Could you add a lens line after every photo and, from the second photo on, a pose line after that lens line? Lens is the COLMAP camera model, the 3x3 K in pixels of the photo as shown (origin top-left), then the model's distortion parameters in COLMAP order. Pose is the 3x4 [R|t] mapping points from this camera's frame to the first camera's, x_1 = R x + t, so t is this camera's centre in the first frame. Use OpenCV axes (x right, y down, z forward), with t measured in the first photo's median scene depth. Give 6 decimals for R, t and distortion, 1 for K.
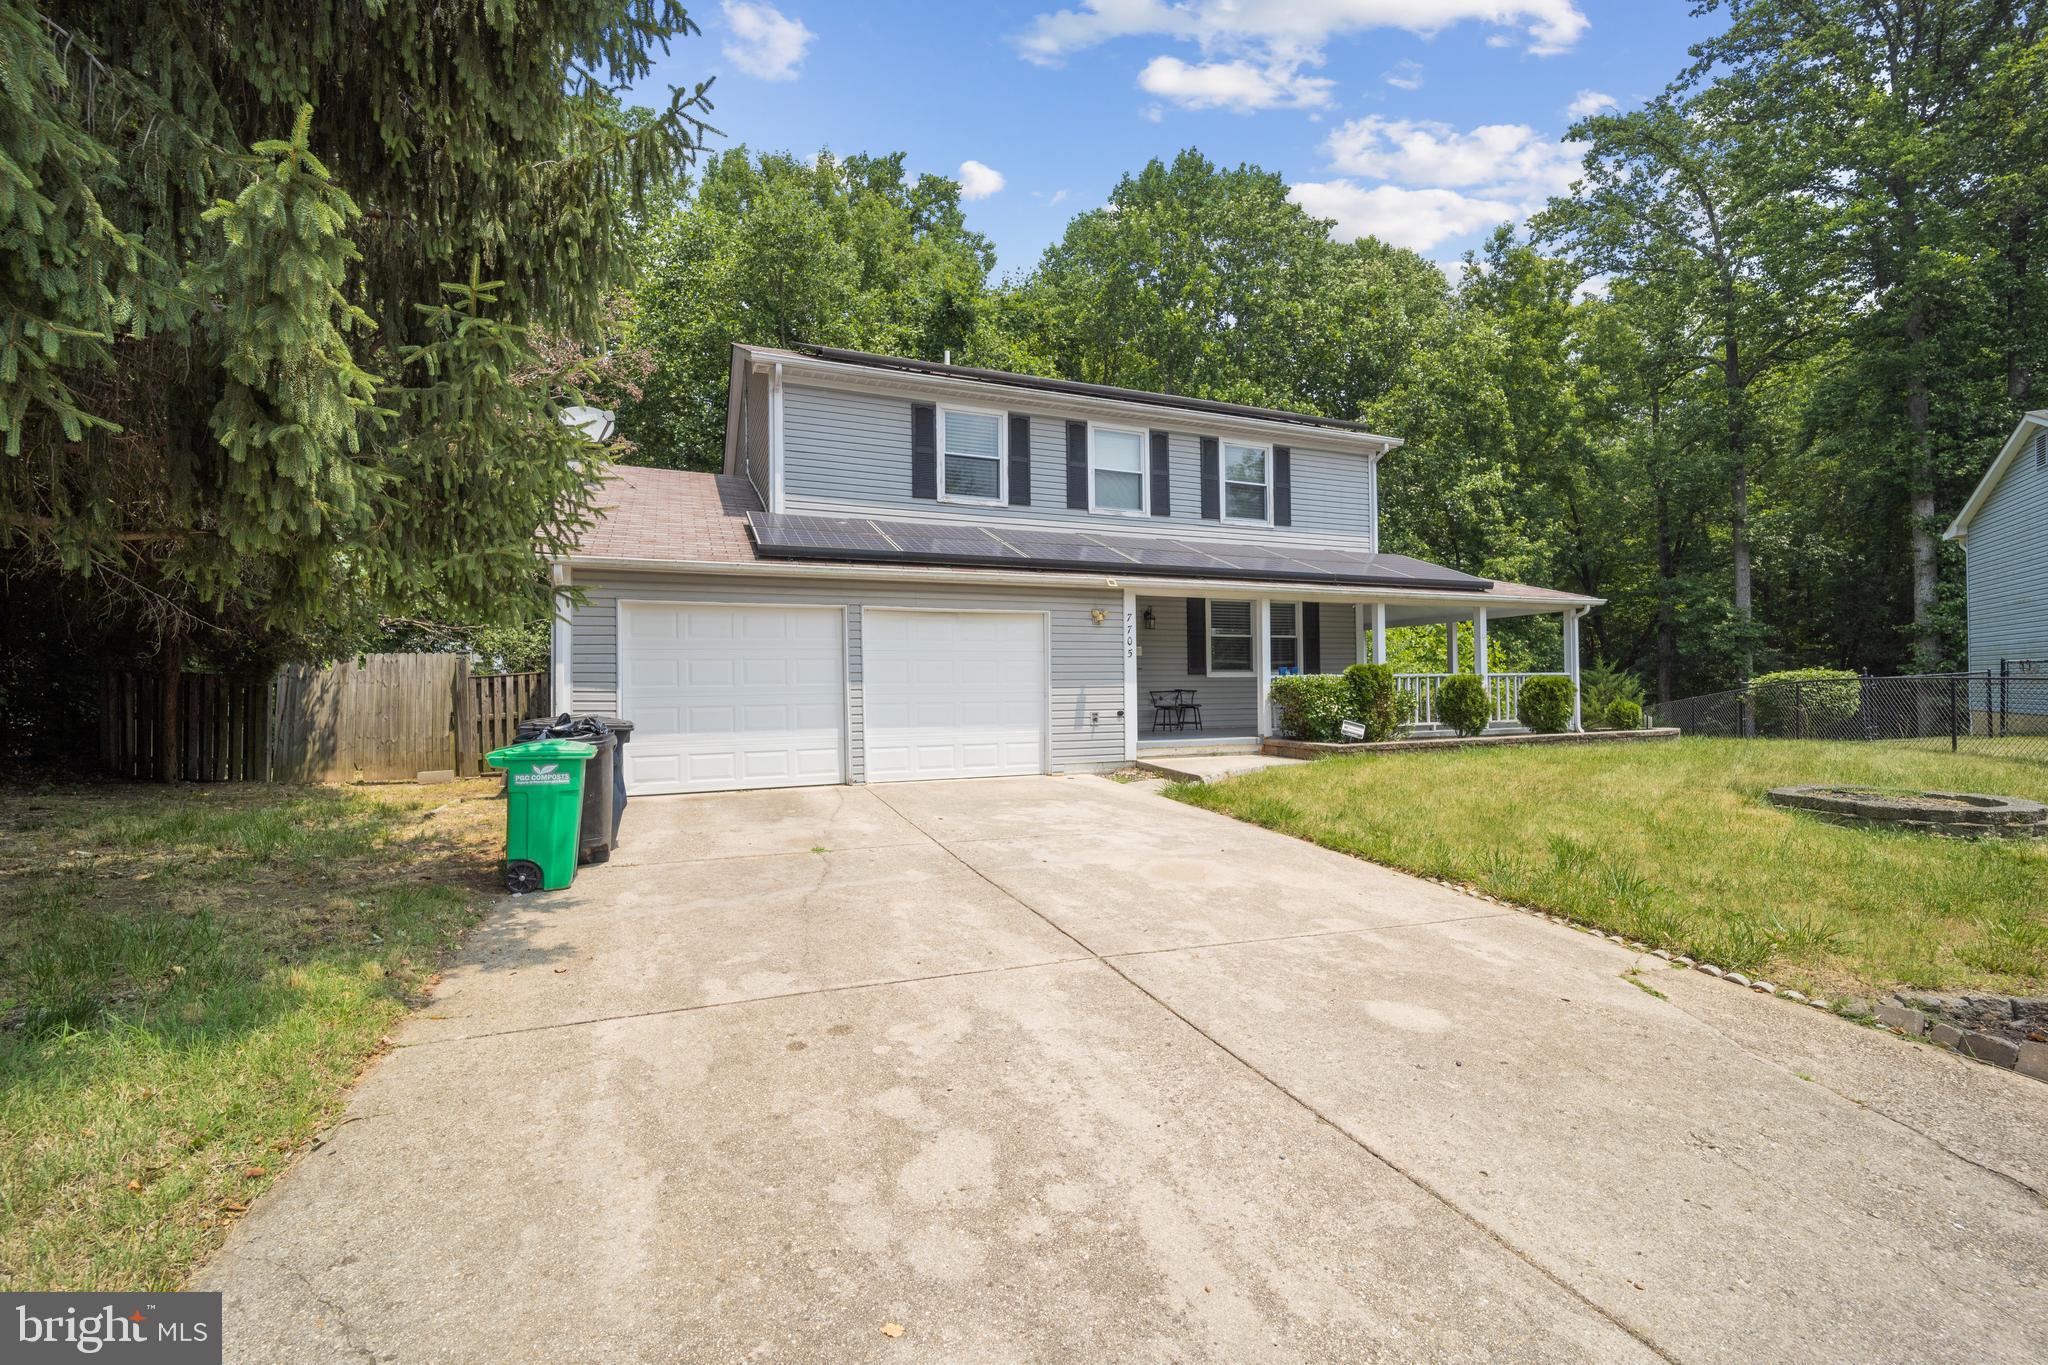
lens RADIAL K [[842.6, 0, 1034.8], [0, 842.6, 693.5], [0, 0, 1]] dist [-0.012822, 0.000124]
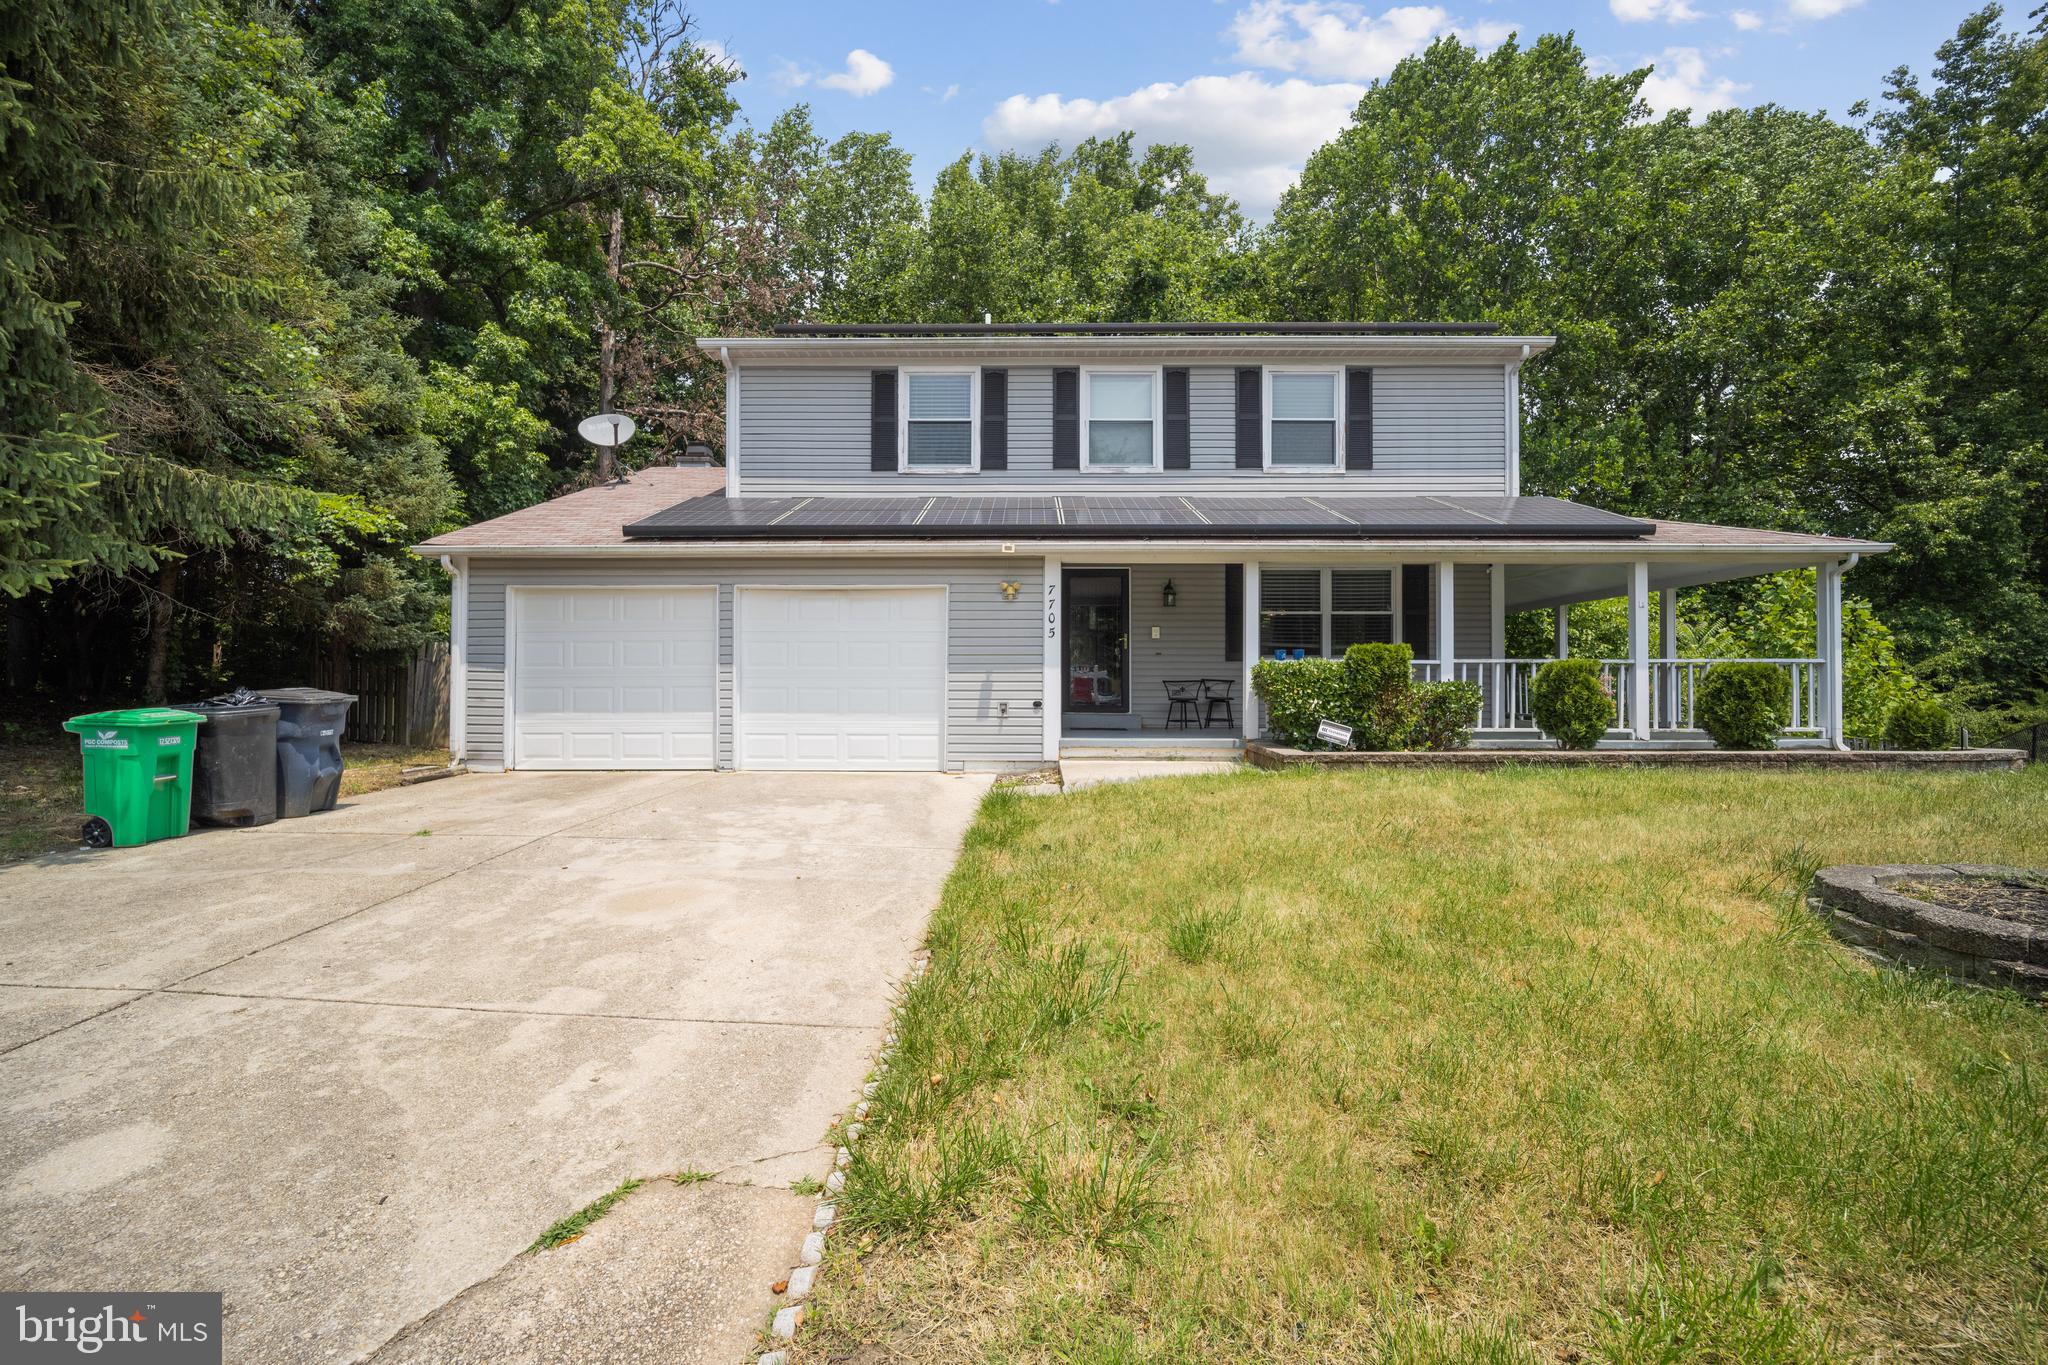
lens RADIAL K [[842.6, 0, 1036.4], [0, 842.6, 688.0], [0, 0, 1]] dist [-0.012822, 0.000124]
pose [[0.920893, 0.013010, -0.389597, 0.375481], [-0.013201, 0.999910, 0.002187, 0.004916], [0.389591, 0.003129, 0.920983, 0.197651]]
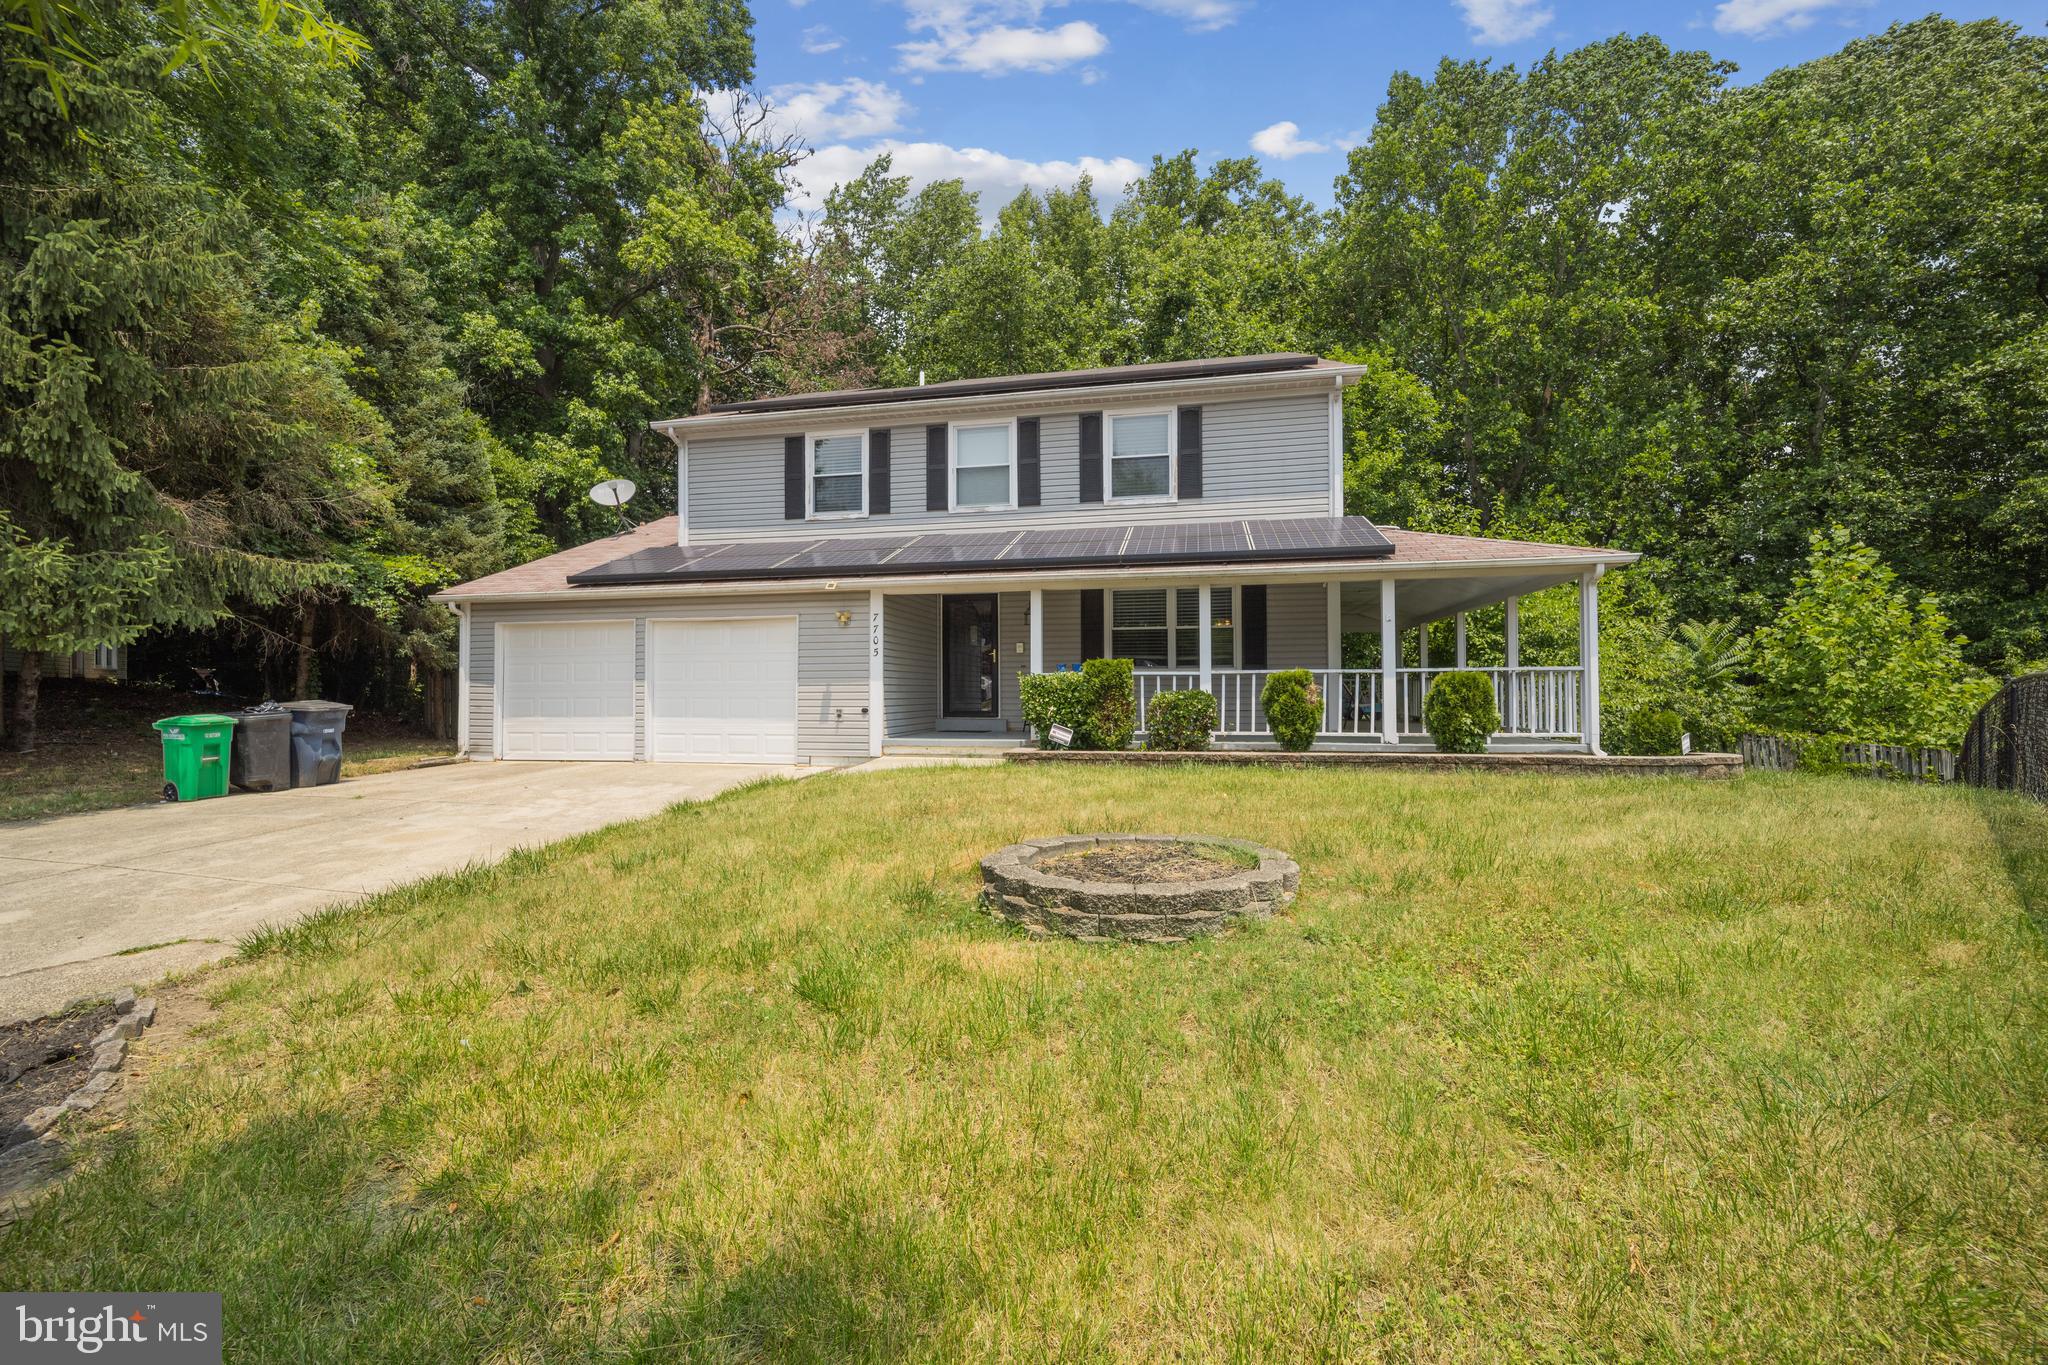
lens RADIAL K [[842.6, 0, 1053.0], [0, 842.6, 698.9], [0, 0, 1]] dist [-0.012822, 0.000124]
pose [[0.833069, 0.013043, -0.553015, 0.758883], [-0.007776, 0.999899, 0.011868, -0.004321], [0.553114, -0.005587, 0.833087, 0.234568]]
